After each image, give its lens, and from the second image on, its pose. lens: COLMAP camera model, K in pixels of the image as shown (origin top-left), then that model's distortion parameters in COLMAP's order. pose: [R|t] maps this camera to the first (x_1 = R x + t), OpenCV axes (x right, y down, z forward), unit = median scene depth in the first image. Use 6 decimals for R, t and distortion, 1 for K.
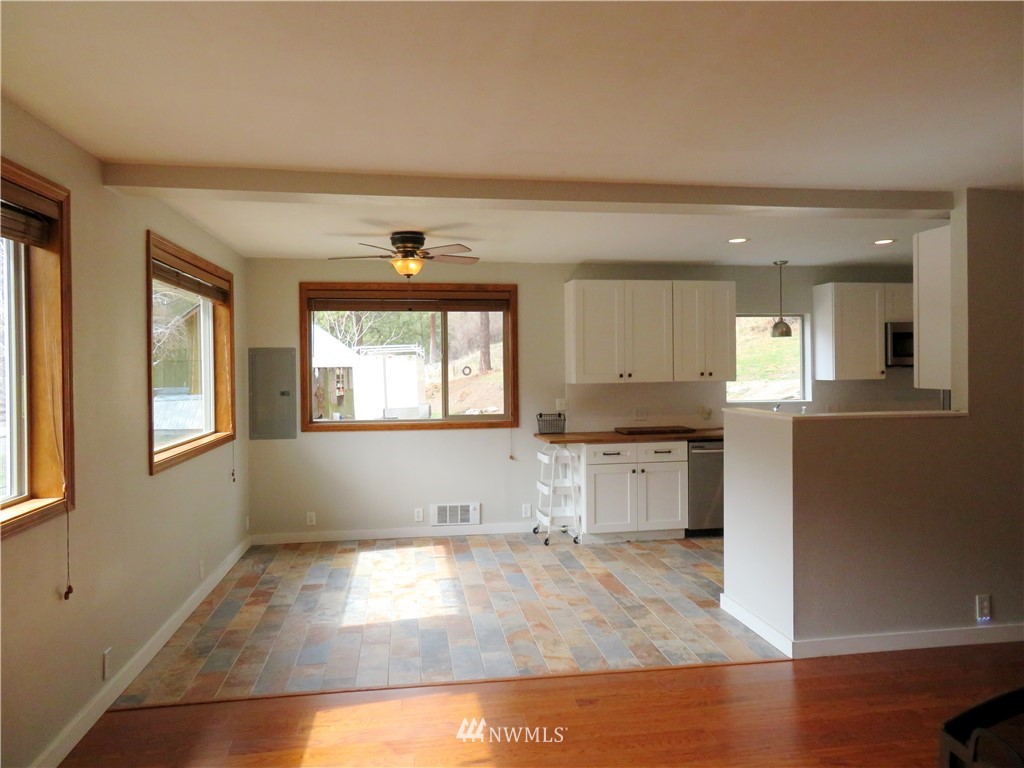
lens RADIAL K [[748.4, 0, 511.7], [0, 748.4, 373.8], [0, 0, 1]] dist [-0.004305, 0.003715]
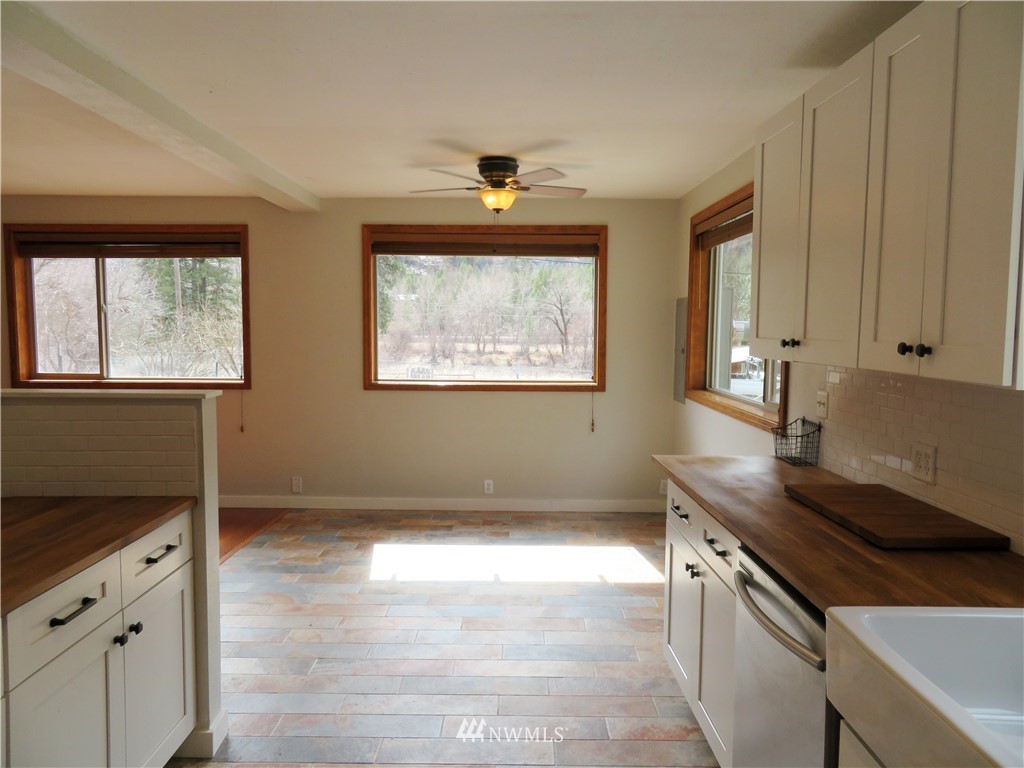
lens RADIAL K [[745.6, 0, 512.0], [0, 745.6, 384.0], [0, 0, 1]] dist [0.001549, 0.003996]
pose [[-0.155776, 0.090989, -0.983593, 0.795492], [-0.019947, 0.995256, 0.095227, -0.018734], [0.987591, 0.034454, -0.153222, 1.296331]]
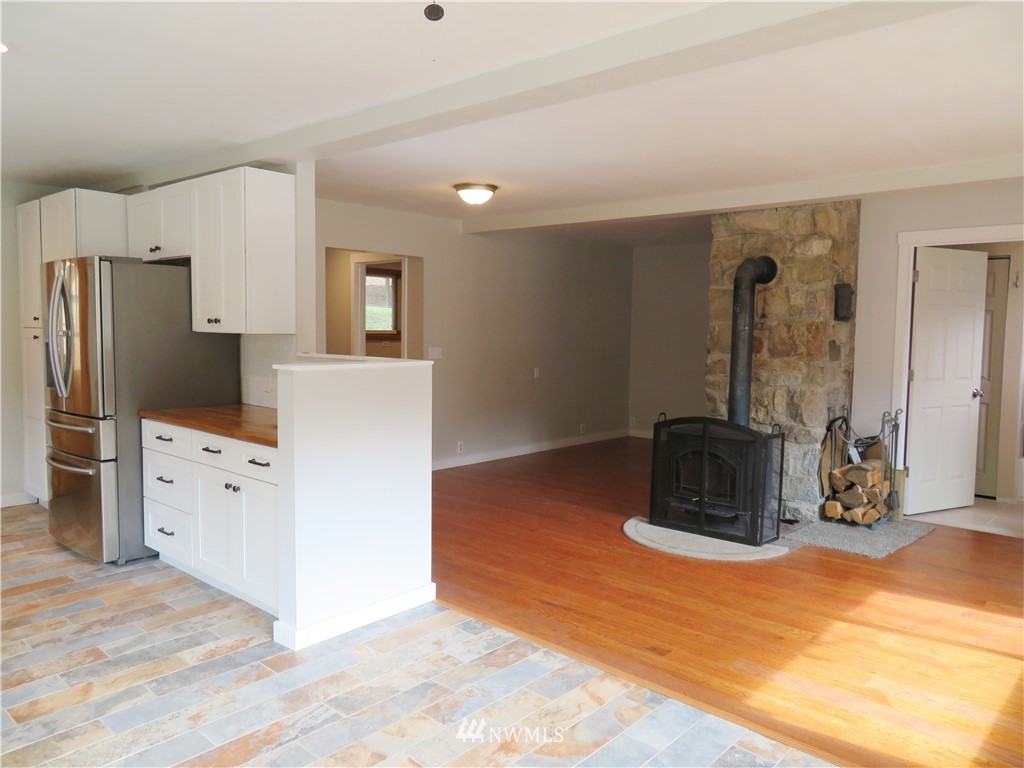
lens RADIAL K [[748.4, 0, 511.7], [0, 748.4, 373.8], [0, 0, 1]] dist [-0.004305, 0.003715]
pose [[-0.635853, -0.051463, 0.770092, -0.372193], [0.003440, 0.997576, 0.069506, 0.006357], [-0.771802, 0.046844, -0.634135, 1.270592]]
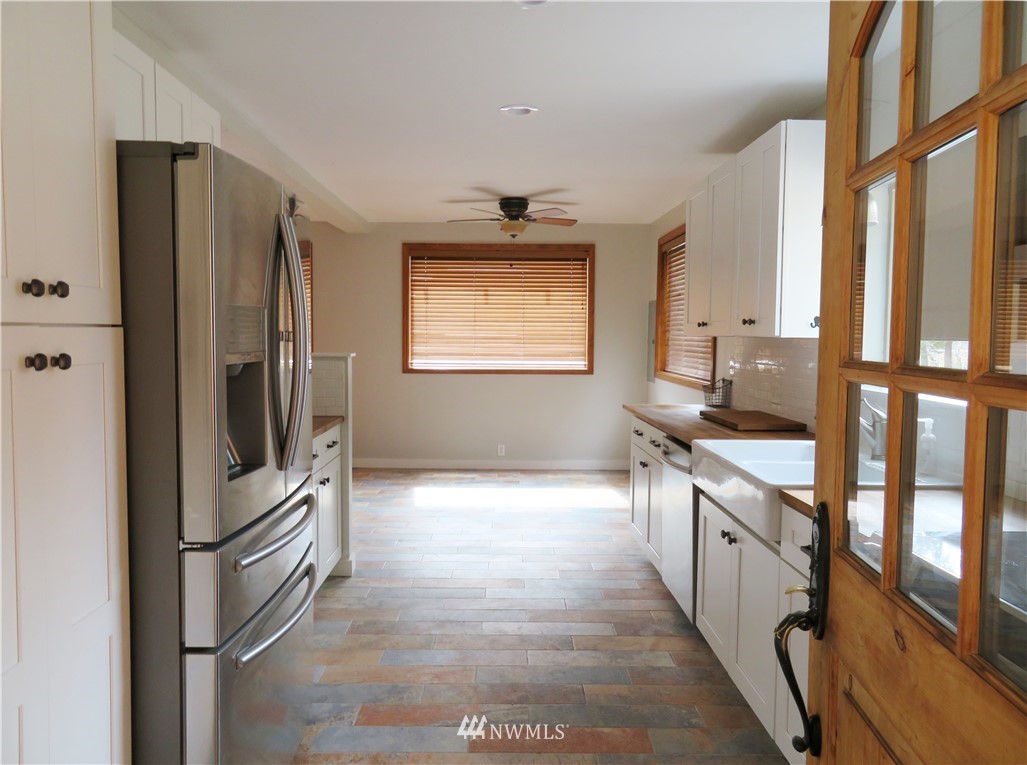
lens RADIAL K [[750.6, 0, 513.2], [0, 750.6, 372.3], [0, 0, 1]] dist [-0.004305, 0.003715]
pose [[-0.142903, 0.065077, -0.987595, 1.147862], [-0.021110, 0.997409, 0.068778, -0.000914], [0.989512, 0.030677, -0.141159, 1.316312]]
